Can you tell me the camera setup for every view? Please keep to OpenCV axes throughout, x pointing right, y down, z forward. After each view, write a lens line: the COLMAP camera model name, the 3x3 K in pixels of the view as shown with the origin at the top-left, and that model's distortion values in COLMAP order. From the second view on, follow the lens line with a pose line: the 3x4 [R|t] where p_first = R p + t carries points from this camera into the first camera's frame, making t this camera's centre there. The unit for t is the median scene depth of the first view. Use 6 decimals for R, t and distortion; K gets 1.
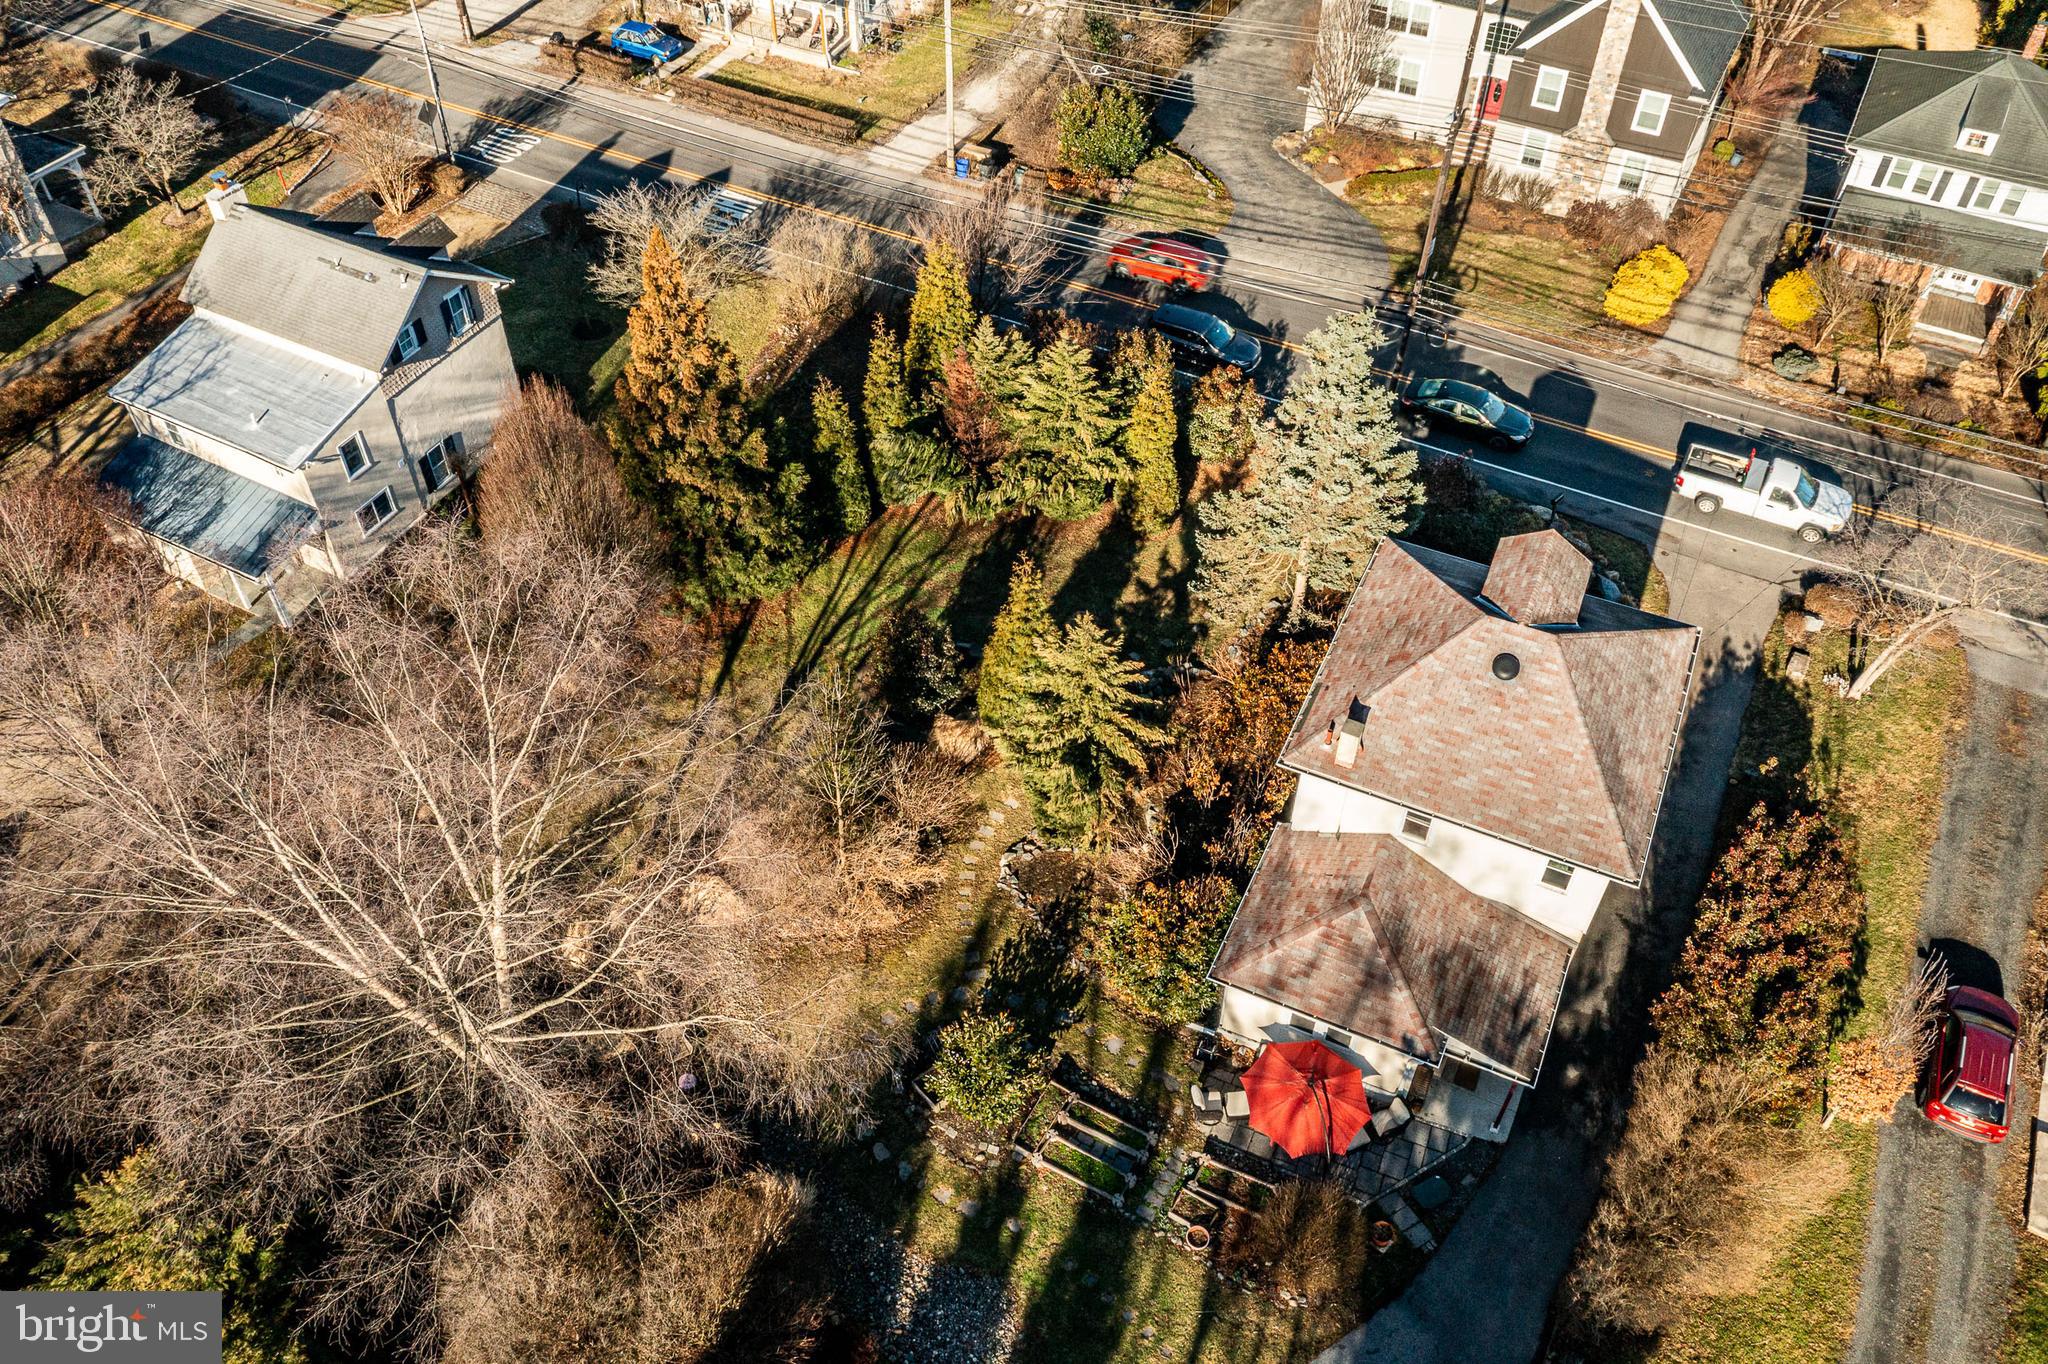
lens RADIAL K [[1605.7, 0, 1021.6], [0, 1605.7, 680.8], [0, 0, 1]] dist [-0.005802, 0.002359]
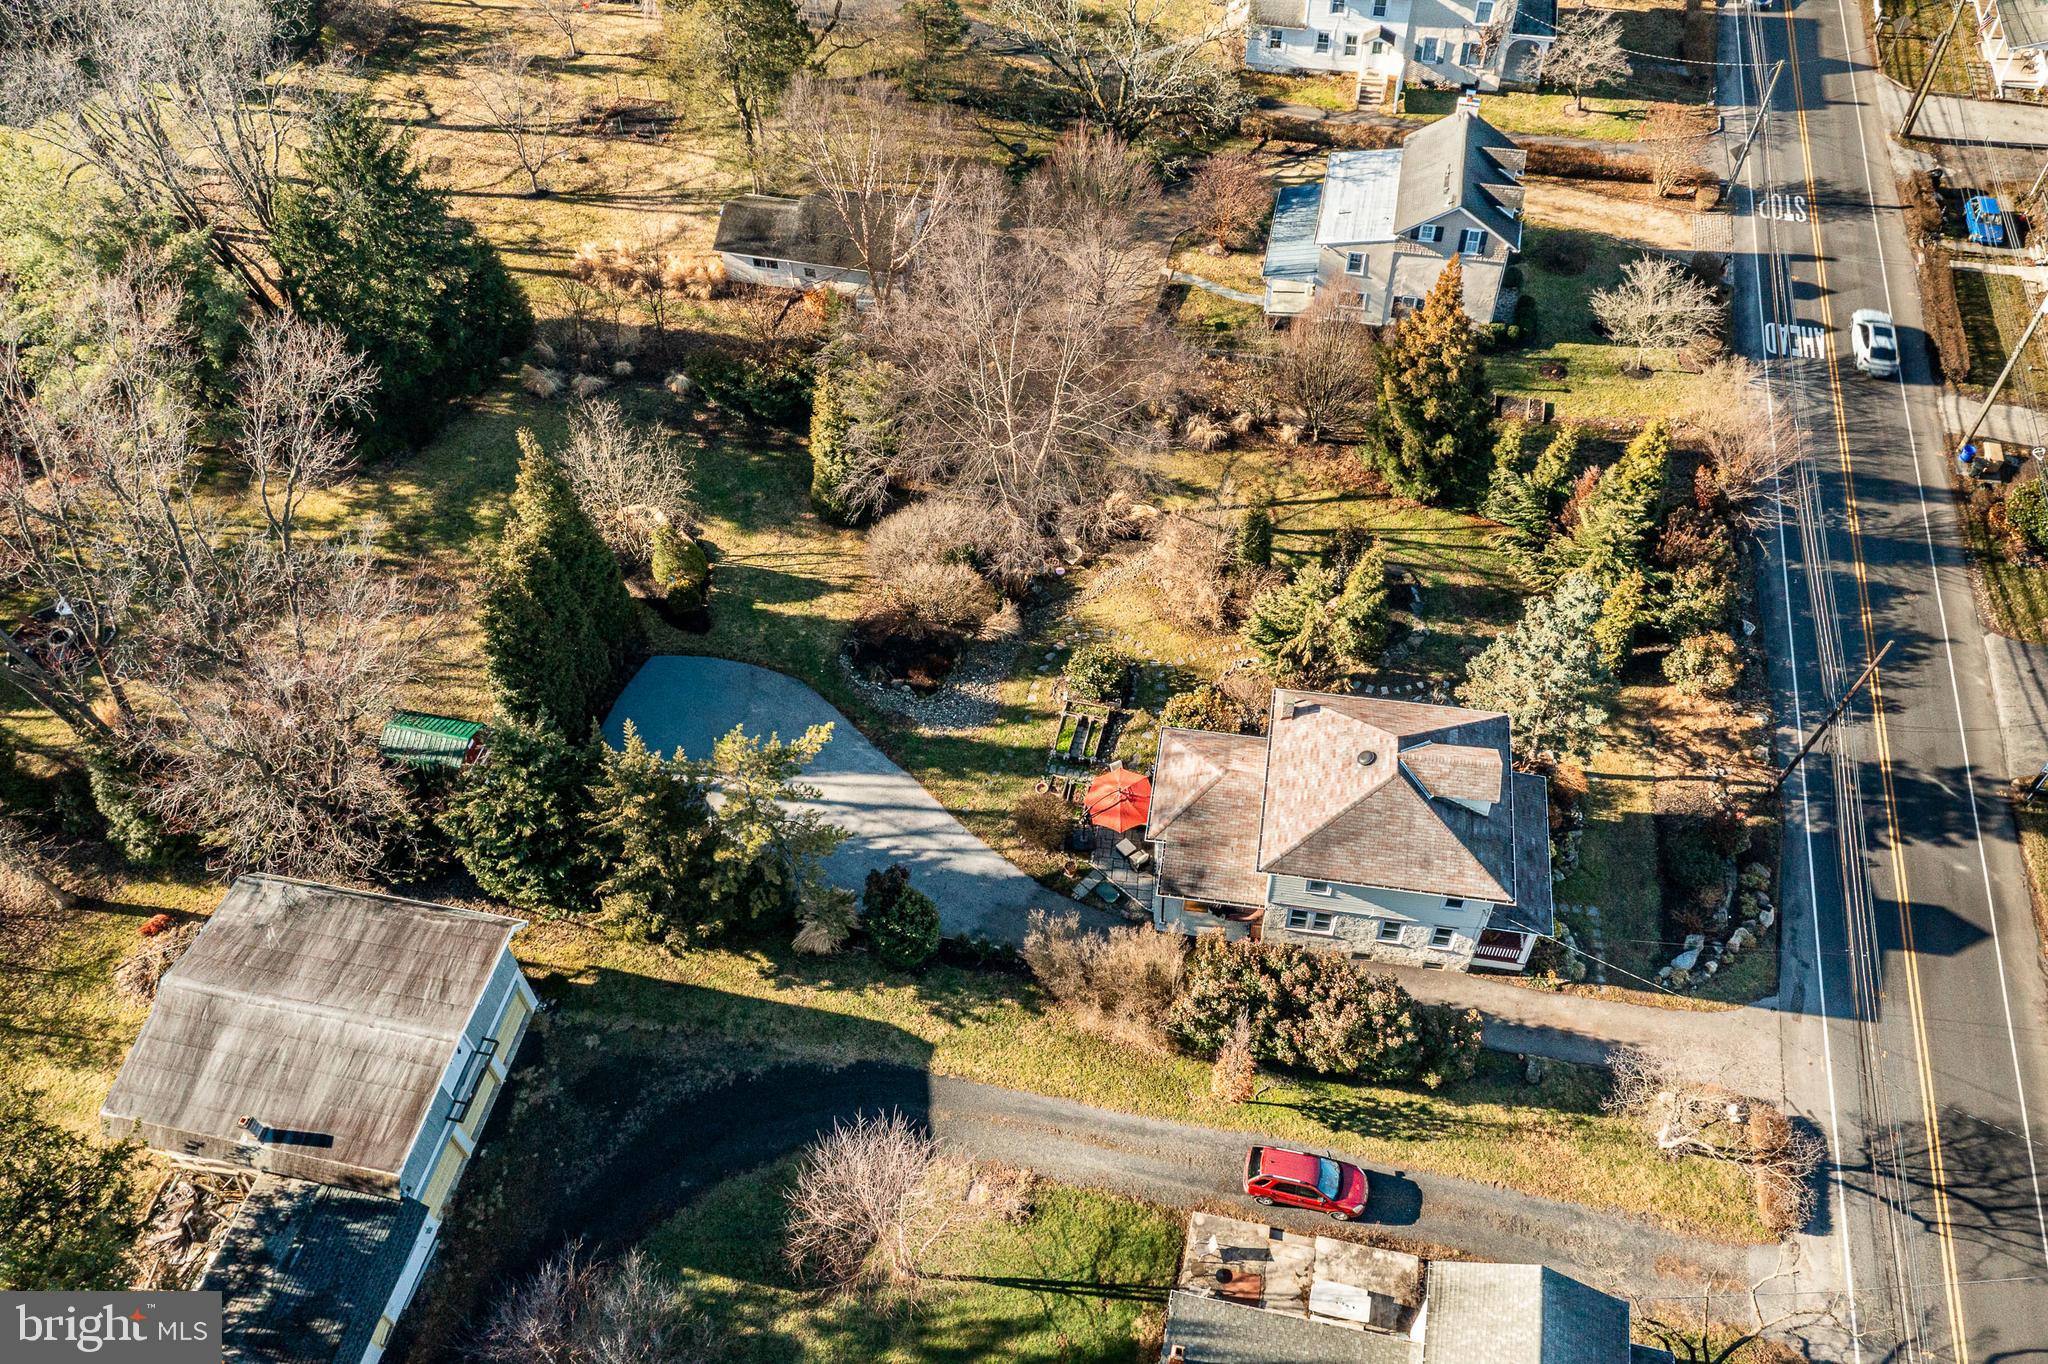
lens RADIAL K [[1628.2, 0, 1018.4], [0, 1628.2, 669.9], [0, 0, 1]] dist [-0.027317, 0.038878]
pose [[0.264967, 0.745736, -0.611286, 0.797741], [-0.675100, 0.596119, 0.434606, -0.371835], [0.688500, 0.297523, 0.661398, -0.209395]]
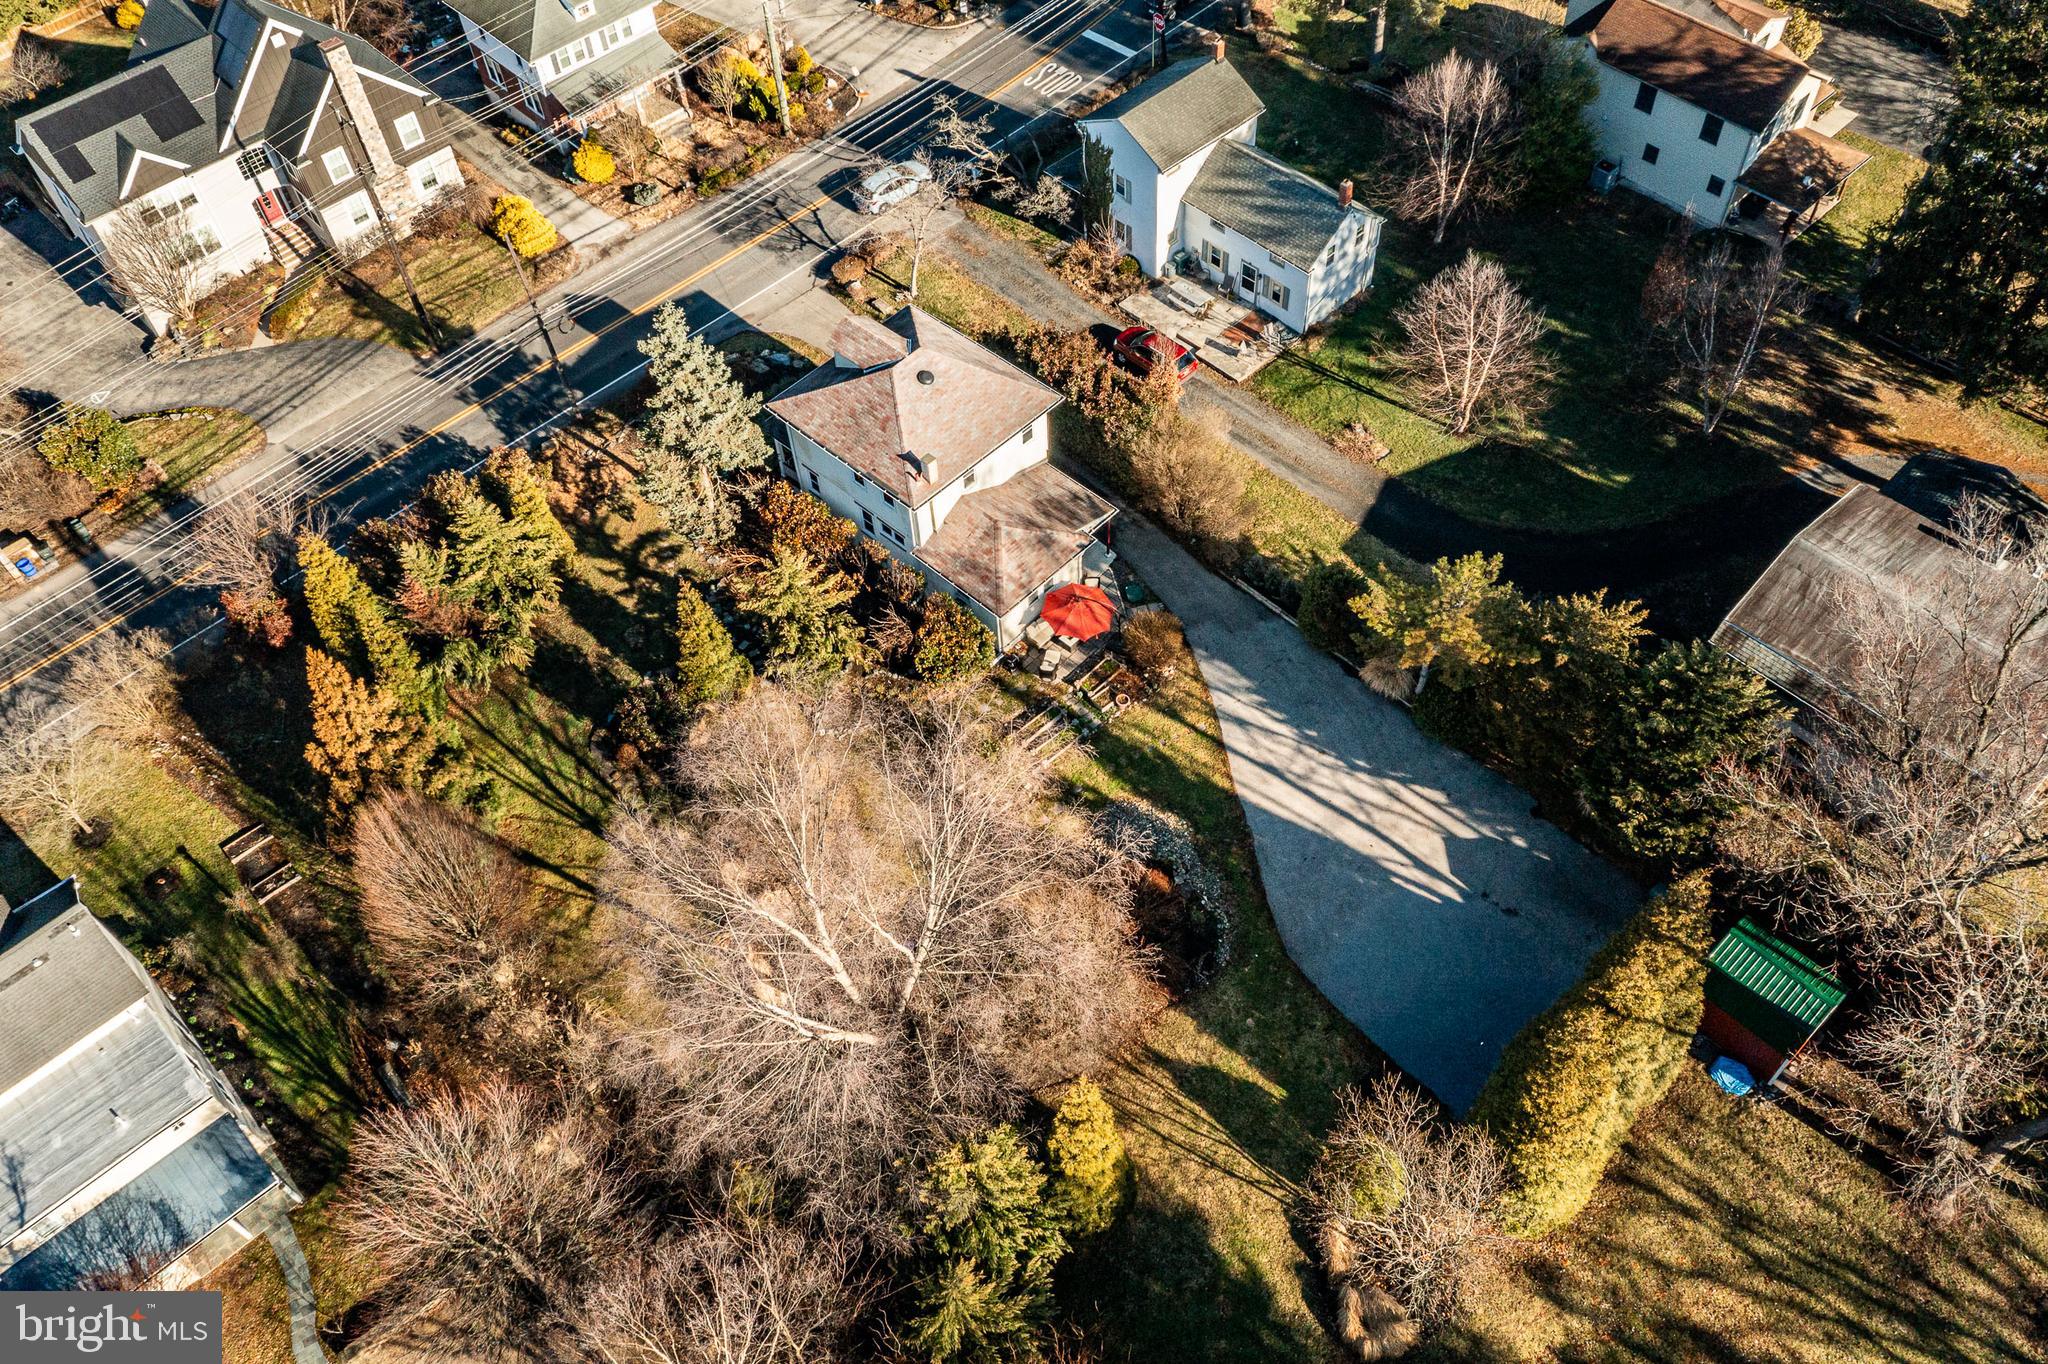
lens RADIAL K [[1628.2, 0, 1018.4], [0, 1628.2, 669.9], [0, 0, 1]] dist [-0.027317, 0.038878]
pose [[0.326032, -0.760508, 0.561543, -0.621097], [0.720559, 0.584429, 0.373146, -0.286371], [-0.611963, 0.282968, 0.738533, -0.171002]]
